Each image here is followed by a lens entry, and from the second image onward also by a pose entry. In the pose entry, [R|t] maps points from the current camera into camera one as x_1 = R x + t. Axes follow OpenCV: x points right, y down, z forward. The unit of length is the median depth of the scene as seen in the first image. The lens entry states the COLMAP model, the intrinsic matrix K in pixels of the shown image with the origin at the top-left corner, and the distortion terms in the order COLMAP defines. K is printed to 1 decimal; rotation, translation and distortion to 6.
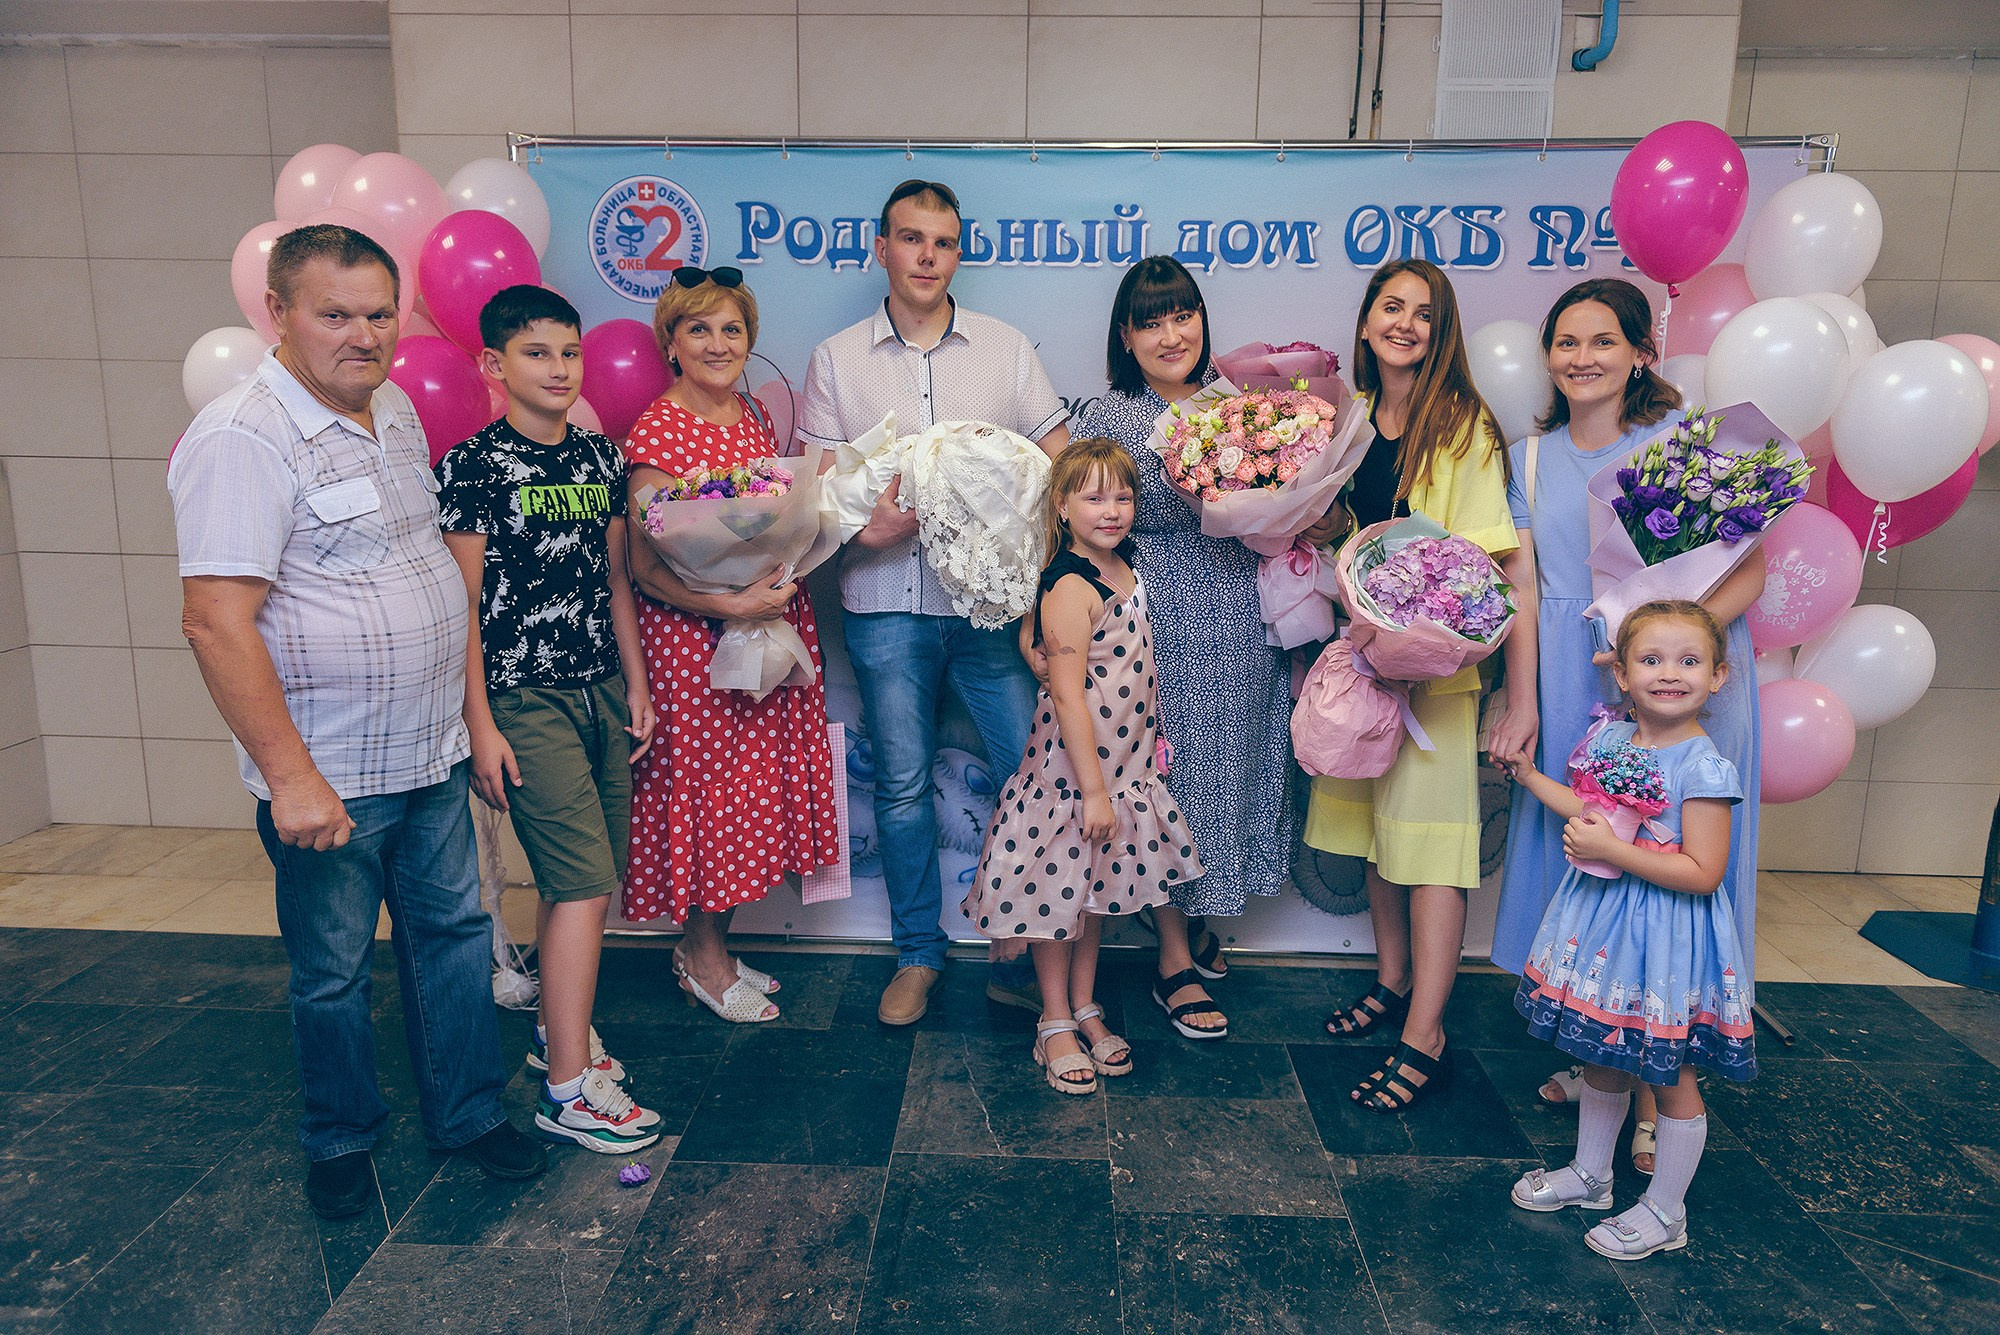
lens RADIAL K [[1418.9, 0, 1004.6], [0, 1418.9, 654.1], [0, 0, 1]] dist [0.005996, -0.001350]
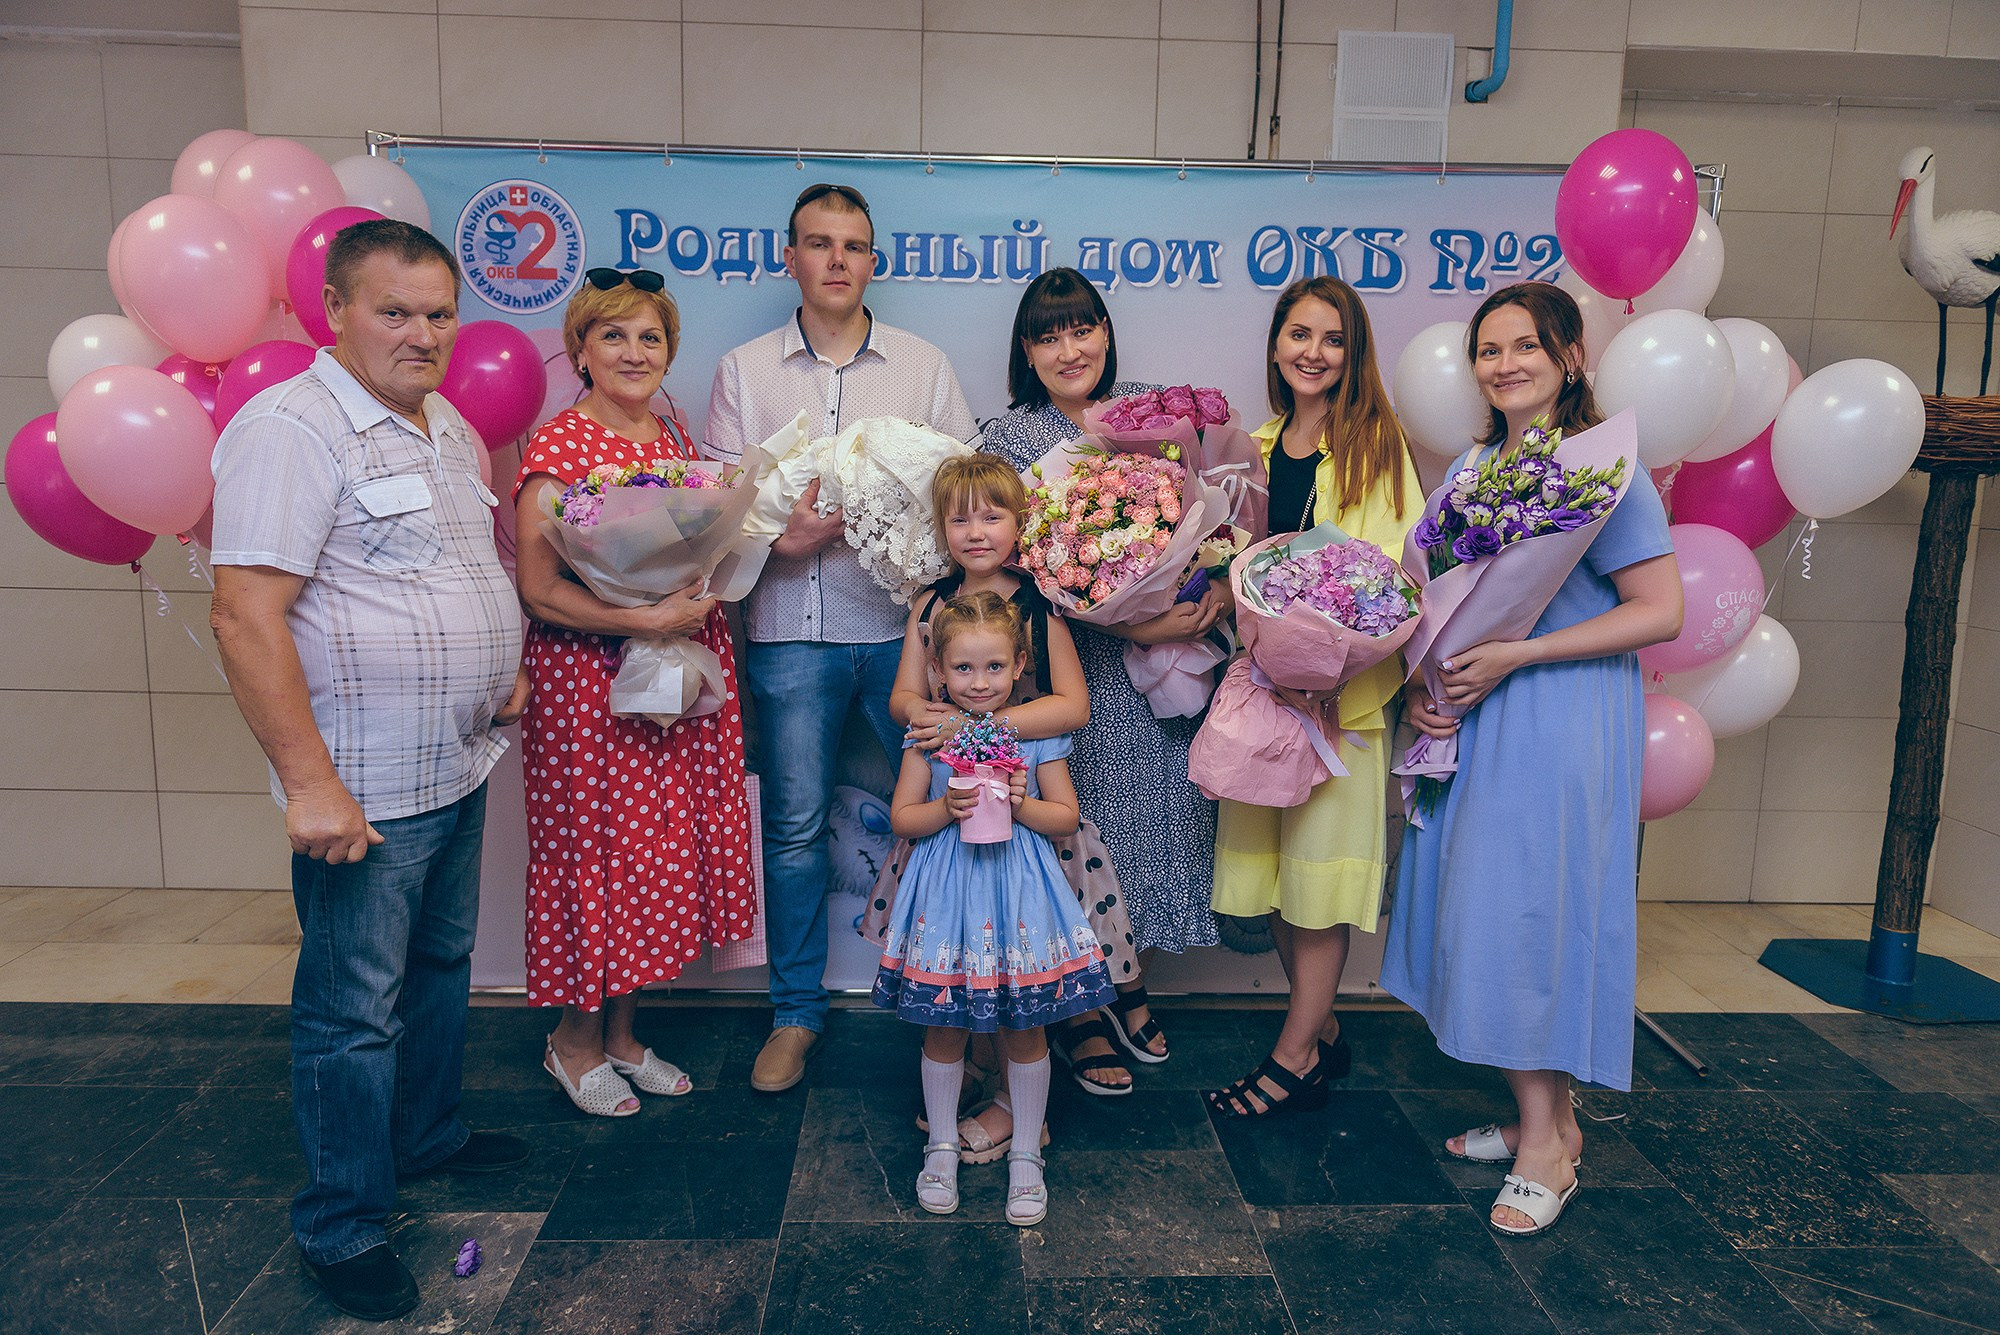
lens RADIAL K [[1418.9, 0, 1012.4], [0, 1418.9, 648.9], [0, 0, 1]] dist [0.005996, -0.001350]
pose [[0.996658, -0.004074, 0.081582, -0.003494], [0.007206, 0.999247, -0.038130, 0.013093], [-0.081365, 0.038591, 0.995937, 0.045884]]
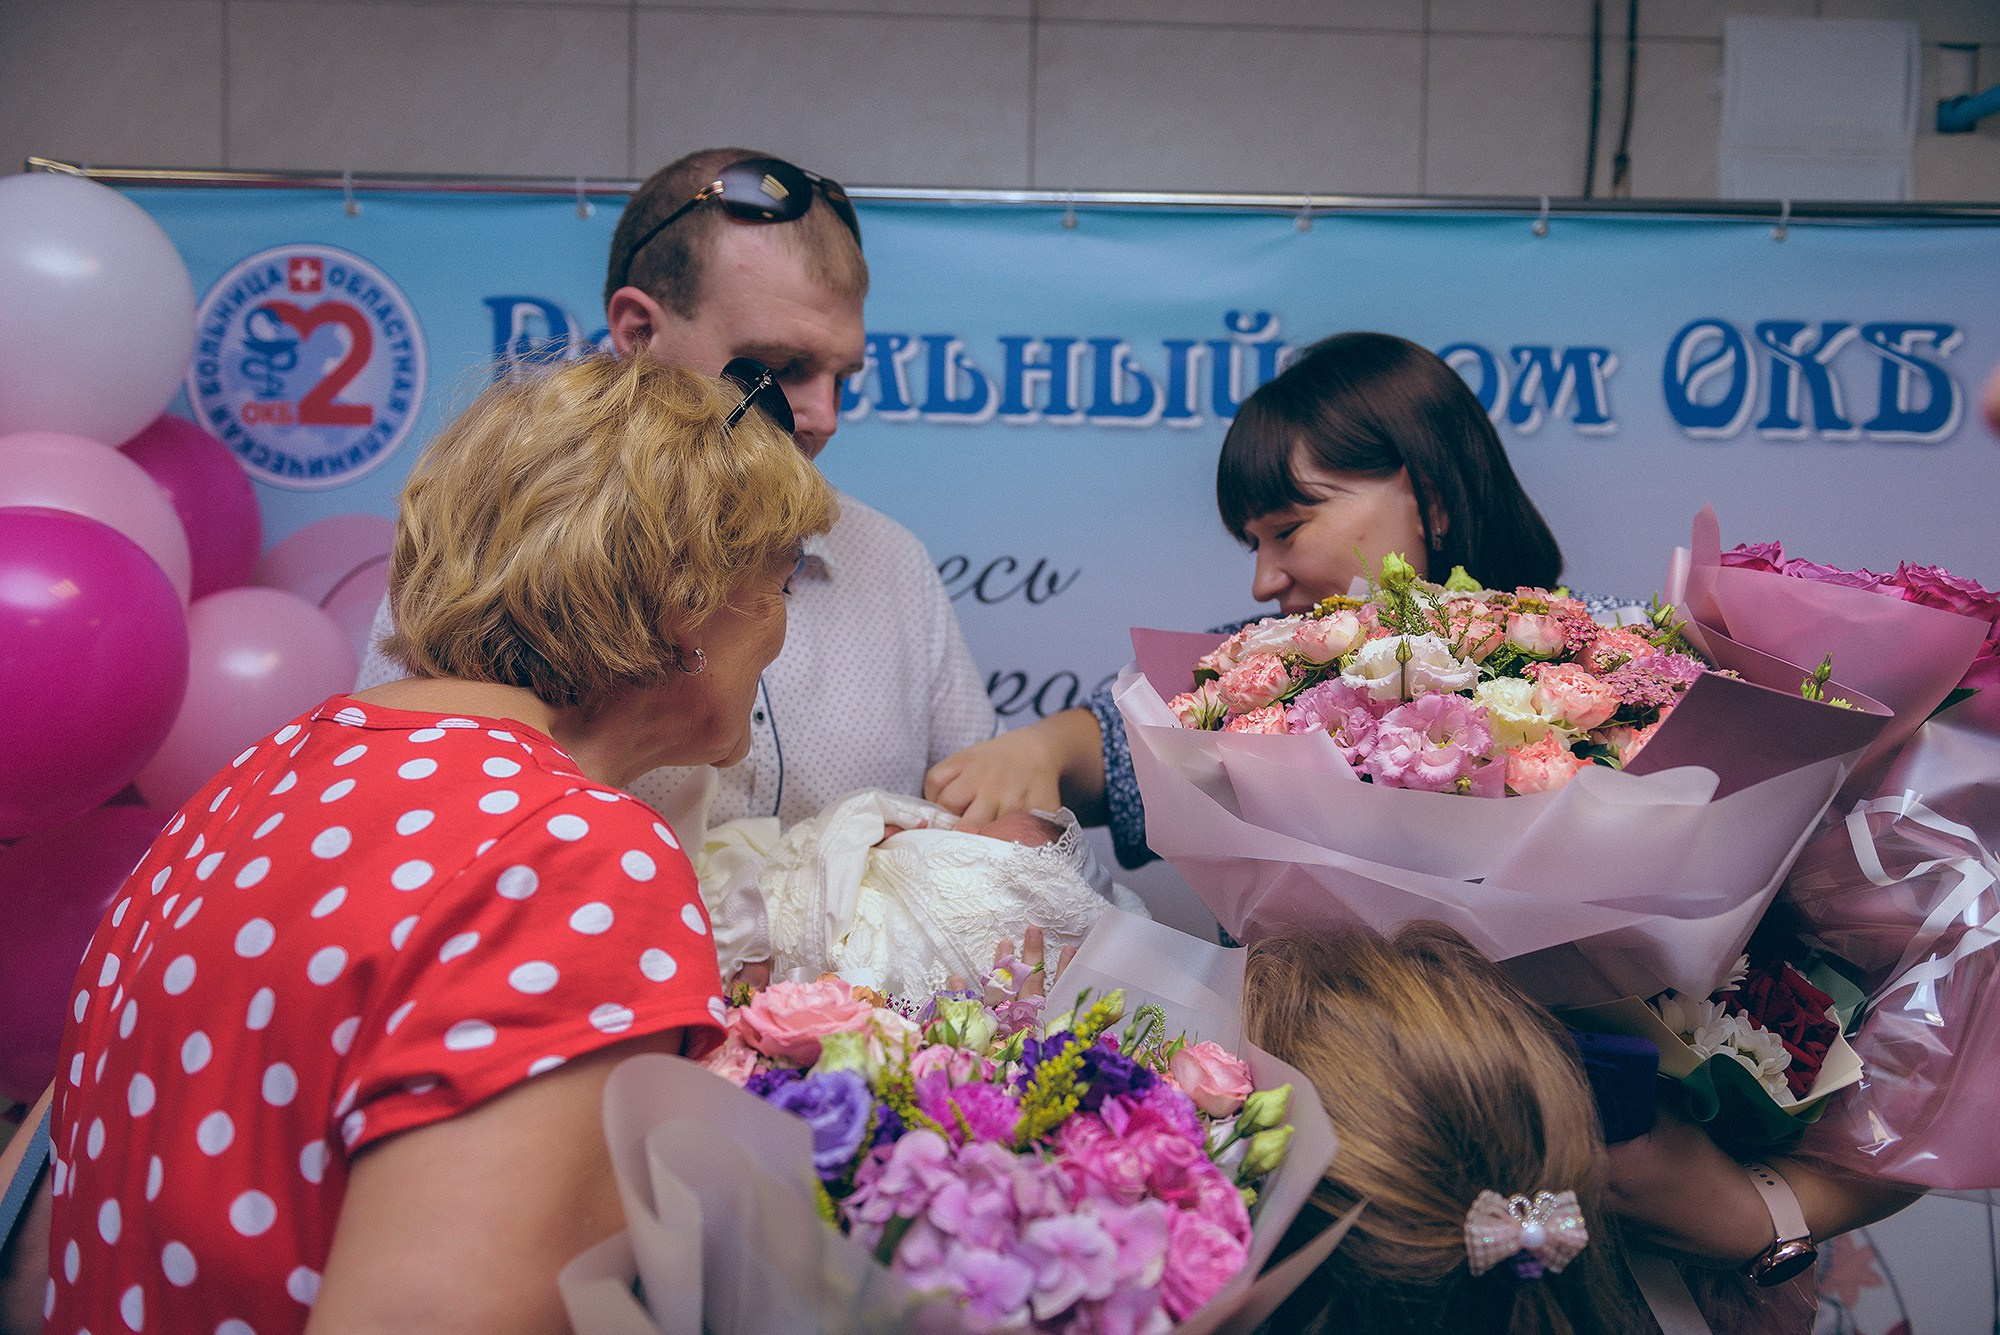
lens RADIAL K [[1371.5, 0, 988.0], [0, 1371.5, 613.0], [0, 0, 1]] dist [-0.006873, -0.003167]
pose [[0.998505, 0.003754, 0.054529, -0.035647], [0.005360, 0.986108, -0.166019, -0.125132], [-0.054395, 0.166063, 0.984614, 0.529584]]
